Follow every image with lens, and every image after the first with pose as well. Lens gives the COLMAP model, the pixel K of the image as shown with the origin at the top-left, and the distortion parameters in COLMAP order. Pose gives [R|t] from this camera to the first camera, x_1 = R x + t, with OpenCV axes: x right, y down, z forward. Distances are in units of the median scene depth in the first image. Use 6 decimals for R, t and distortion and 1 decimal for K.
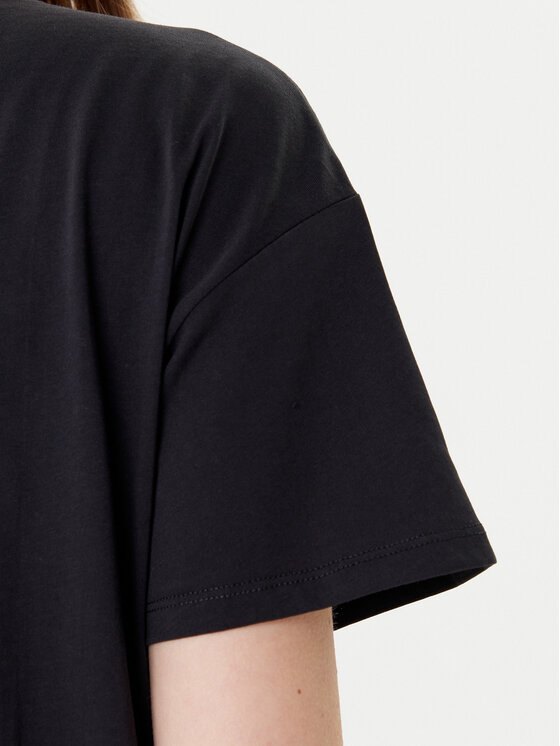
lens RADIAL K [[1289.2, 0, 282.0], [0, 1289.2, 373.8], [0, 0, 1]] dist [-0.201321, 0.000000]
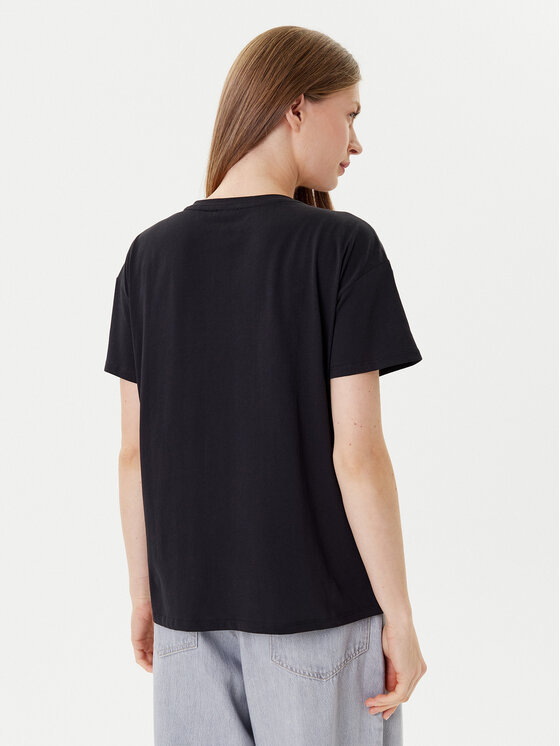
lens RADIAL K [[965.1, 0, 280.2], [0, 965.1, 373.8], [0, 0, 1]] dist [-0.143017, 0.000000]
pose [[0.984797, 0.033522, -0.170442, 0.241405], [-0.014363, 0.993557, 0.112421, -0.125988], [0.173113, -0.108264, 0.978934, -1.878214]]
